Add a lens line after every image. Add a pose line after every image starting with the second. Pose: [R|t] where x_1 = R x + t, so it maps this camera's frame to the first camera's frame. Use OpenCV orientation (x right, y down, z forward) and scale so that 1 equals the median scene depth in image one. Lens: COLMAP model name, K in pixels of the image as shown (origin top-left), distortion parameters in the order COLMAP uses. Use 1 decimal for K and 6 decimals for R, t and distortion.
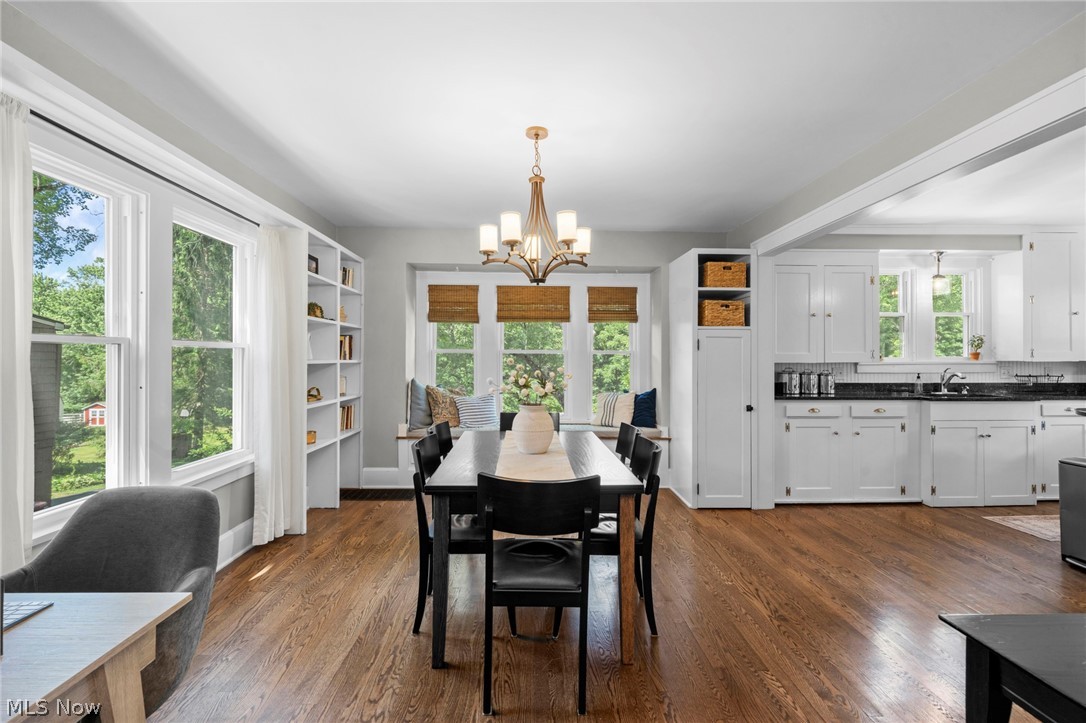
lens RADIAL K [[471.3, 0, 541.3], [0, 471.3, 351.2], [0, 0, 1]] dist [0.000270, 0.000235]
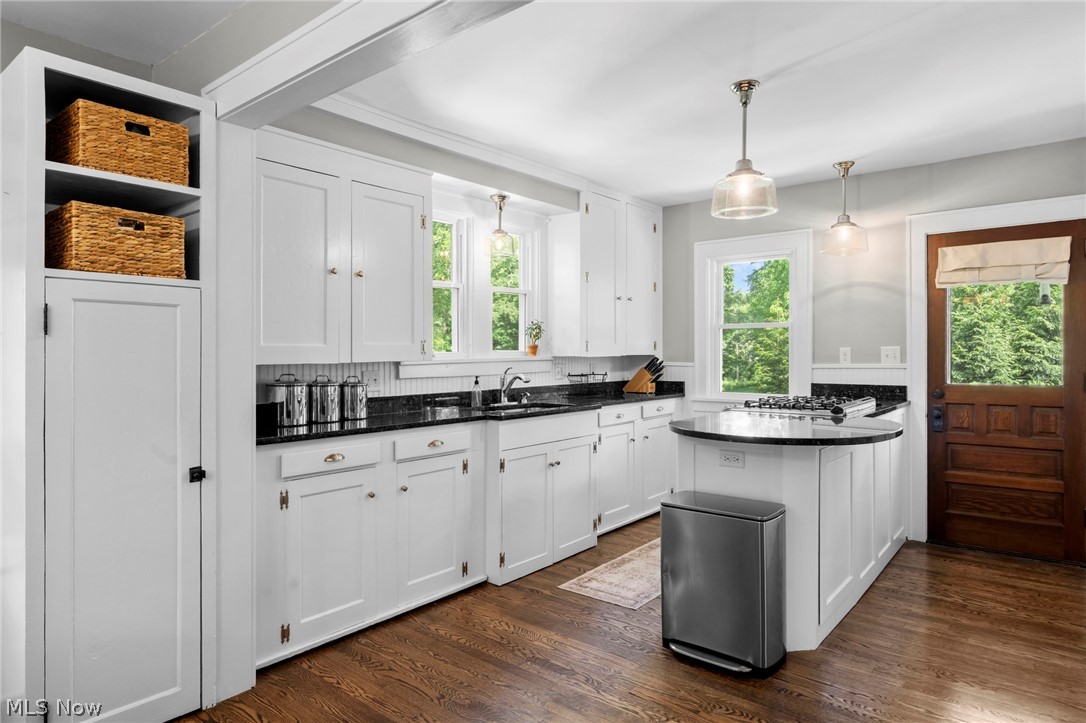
lens RADIAL K [[646.1, 0, 542.0], [0, 646.1, 353.8], [0, 0, 1]] dist [-0.000476, 0.000650]
pose [[0.661109, -0.006053, 0.750266, 0.195564], [-0.005866, 0.999895, 0.013235, 0.003294], [-0.750267, -0.013151, 0.661004, 0.355956]]
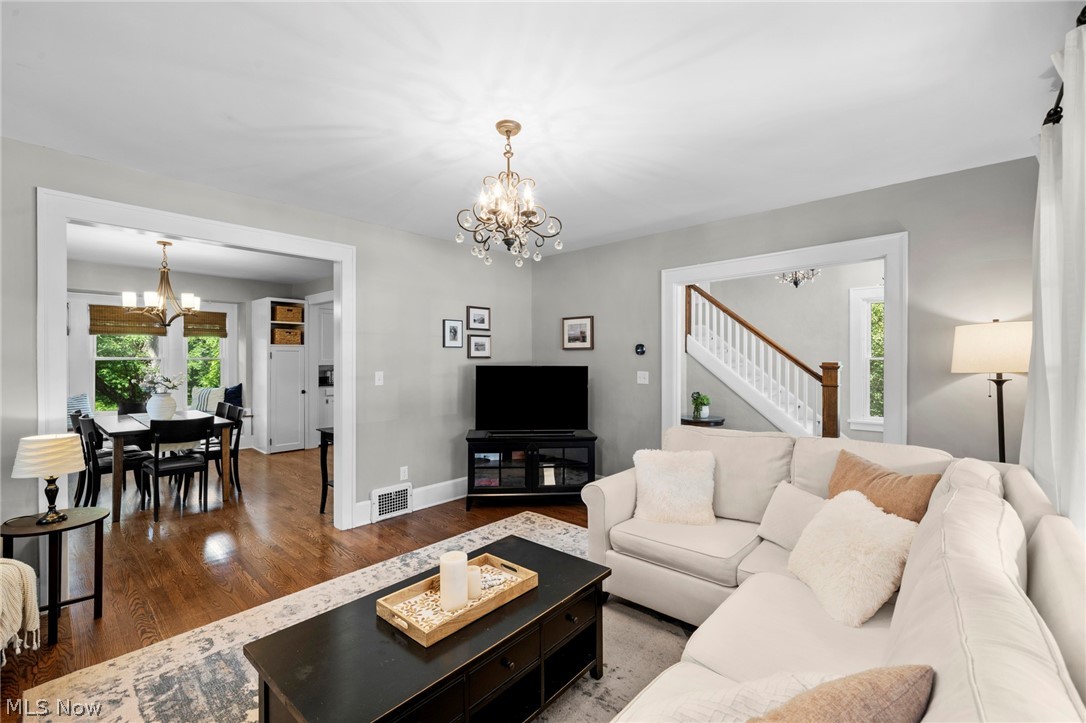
lens RADIAL K [[470.4, 0, 543.0], [0, 470.4, 356.5], [0, 0, 1]] dist [-0.001661, -0.000035]
pose [[0.693597, -0.005771, 0.720341, -0.180339], [-0.008494, 0.999833, 0.016188, -0.041858], [-0.720314, -0.017347, 0.693432, -0.774803]]
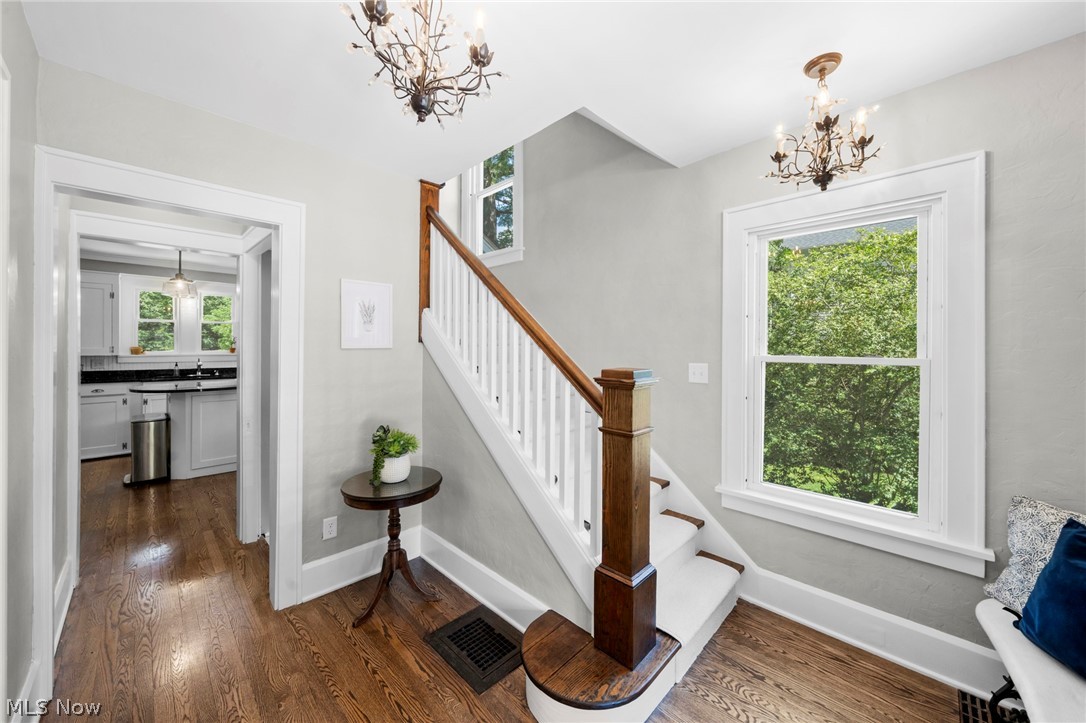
lens RADIAL K [[402.0, 0, 542.0], [0, 402.0, 347.3], [0, 0, 1]] dist [-0.000303, -0.000010]
pose [[0.727364, 0.000701, 0.686252, 0.813420], [-0.016624, 0.999724, 0.016600, -0.040464], [-0.686051, -0.023483, 0.727174, -0.704901]]
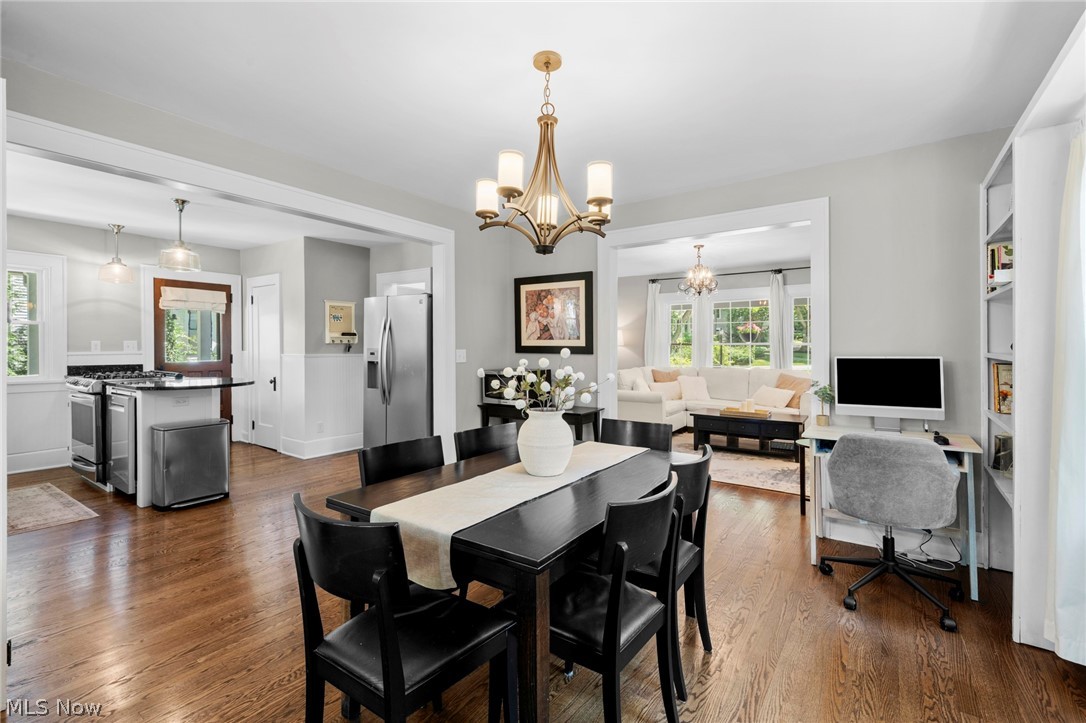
lens RADIAL K [[482.4, 0, 550.5], [0, 482.4, 350.1], [0, 0, 1]] dist [-0.002573, -0.000177]
pose [[-0.805852, -0.010511, 0.592023, -0.292584], [-0.015919, 0.999866, -0.003916, 0.013389], [-0.591903, -0.012580, -0.805911, 0.972203]]
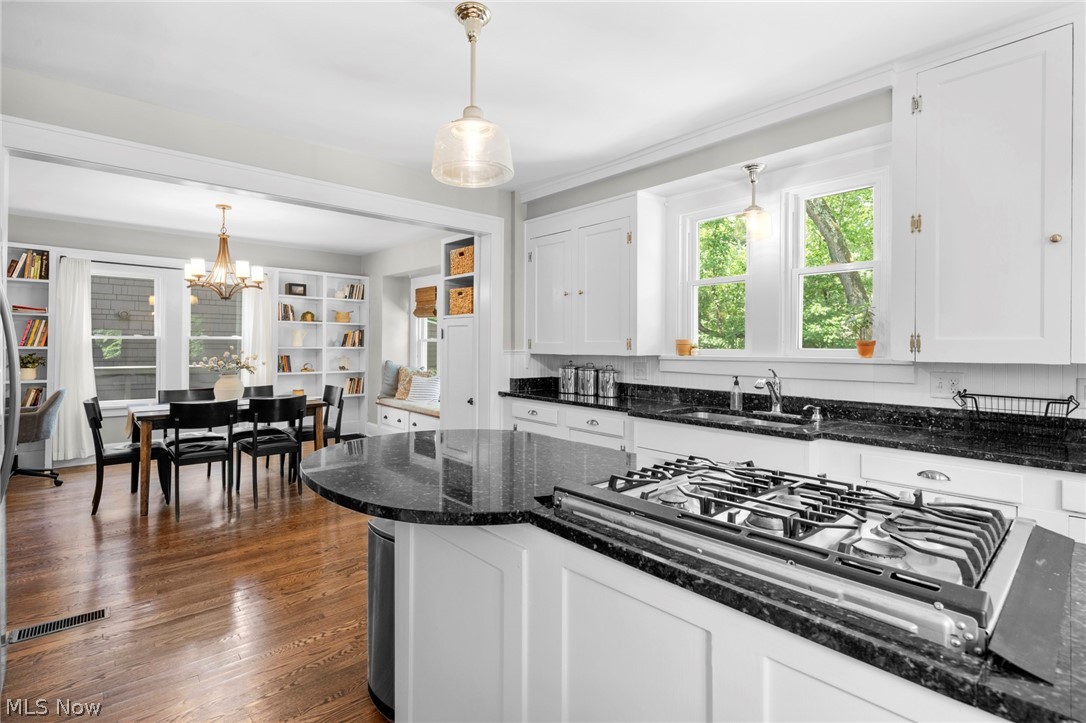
lens RADIAL K [[511.5, 0, 540.6], [0, 511.5, 343.9], [0, 0, 1]] dist [0.001844, -0.000003]
pose [[0.644599, 0.003262, -0.764514, 1.199651], [0.004548, 0.999957, 0.008101, -0.000520], [0.764507, -0.008699, 0.644556, 0.416156]]
